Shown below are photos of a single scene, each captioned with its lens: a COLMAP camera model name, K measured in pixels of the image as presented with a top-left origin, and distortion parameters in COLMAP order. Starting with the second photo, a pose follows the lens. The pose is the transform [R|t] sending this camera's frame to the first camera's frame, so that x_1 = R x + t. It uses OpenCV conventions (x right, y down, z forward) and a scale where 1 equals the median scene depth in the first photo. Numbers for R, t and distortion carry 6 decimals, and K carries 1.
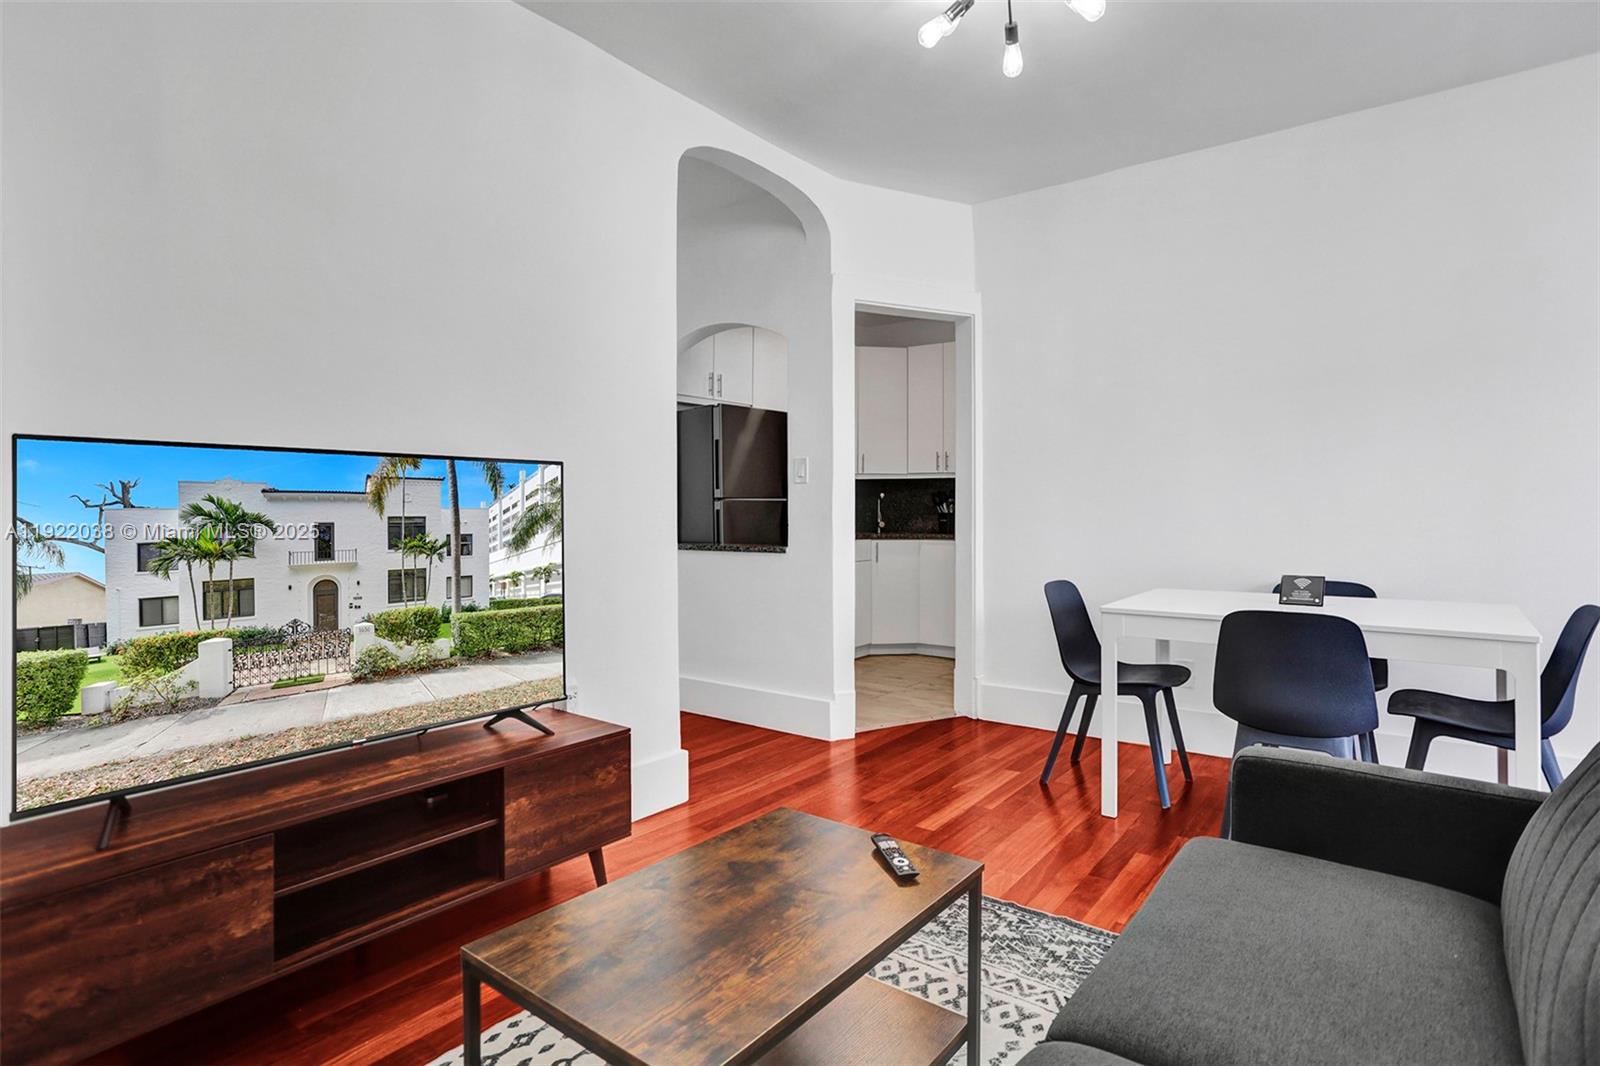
lens RADIAL K [[817.9, 0, 821.2], [0, 817.9, 506.1], [0, 0, 1]] dist [-0.037483, 0.022769]
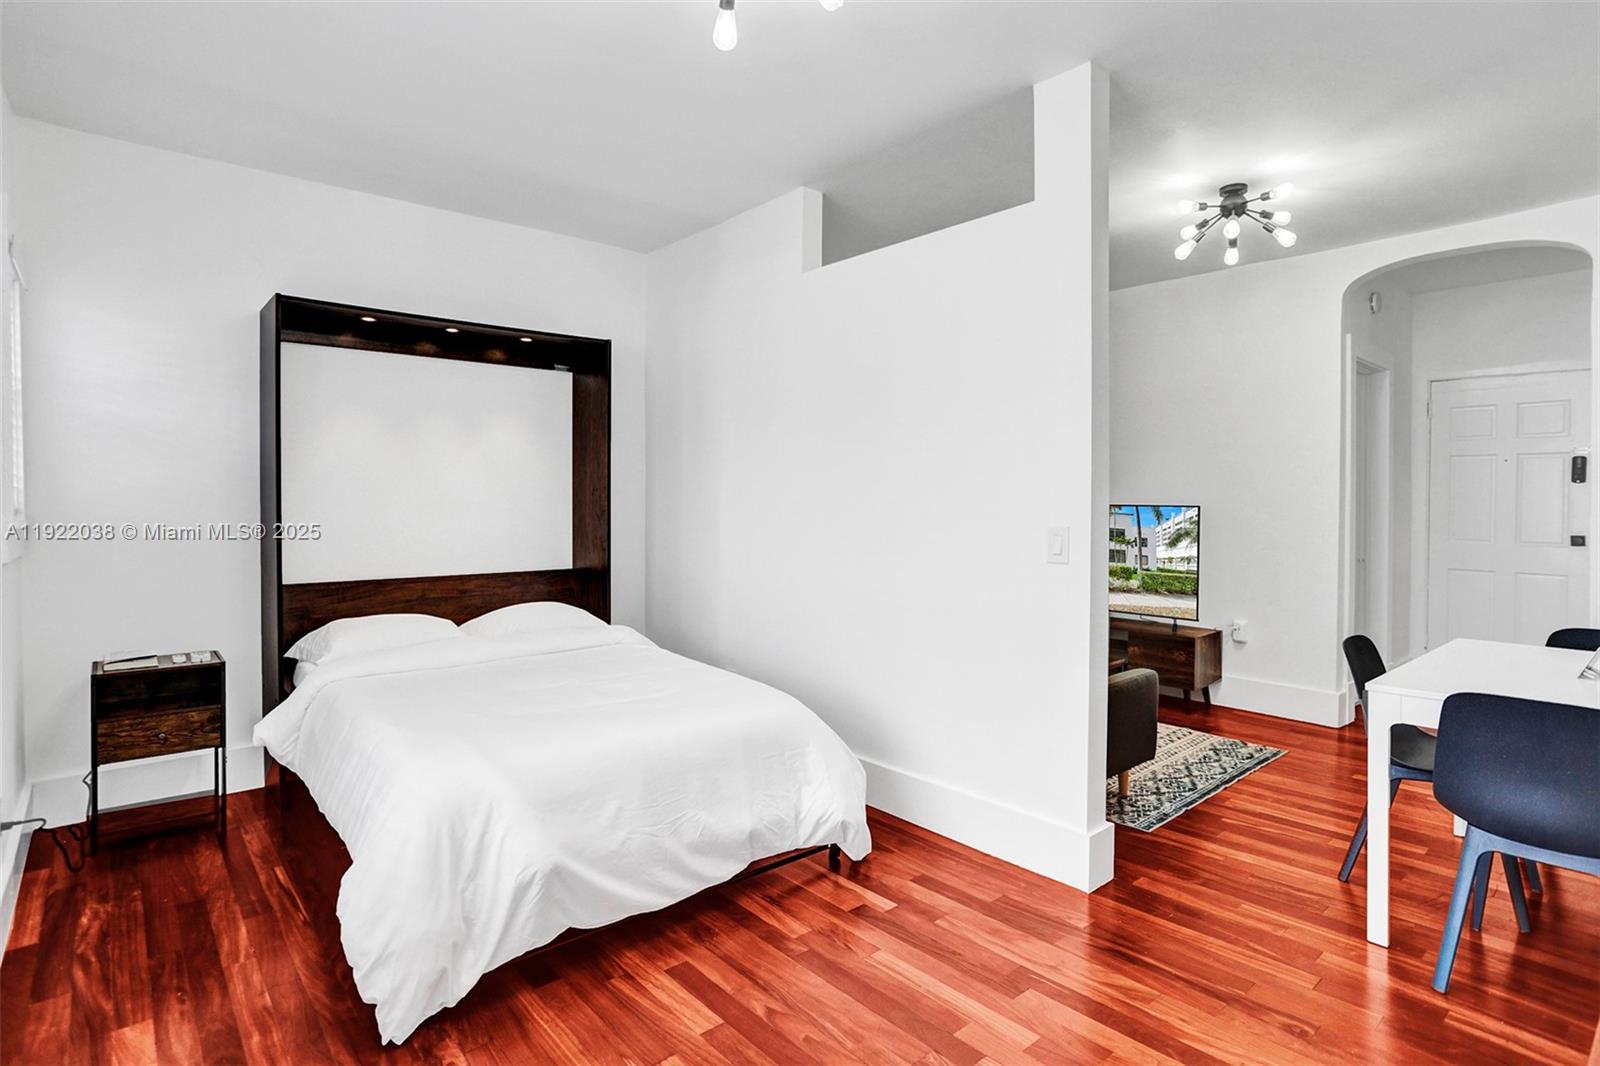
lens RADIAL K [[817.9, 0, 784.8], [0, 817.9, 509.7], [0, 0, 1]] dist [-0.037483, 0.022769]
pose [[-0.228427, 0.012121, -0.973486, 2.288430], [0.001692, 0.999926, 0.012054, -0.086488], [0.973560, 0.001106, -0.228430, 0.545249]]
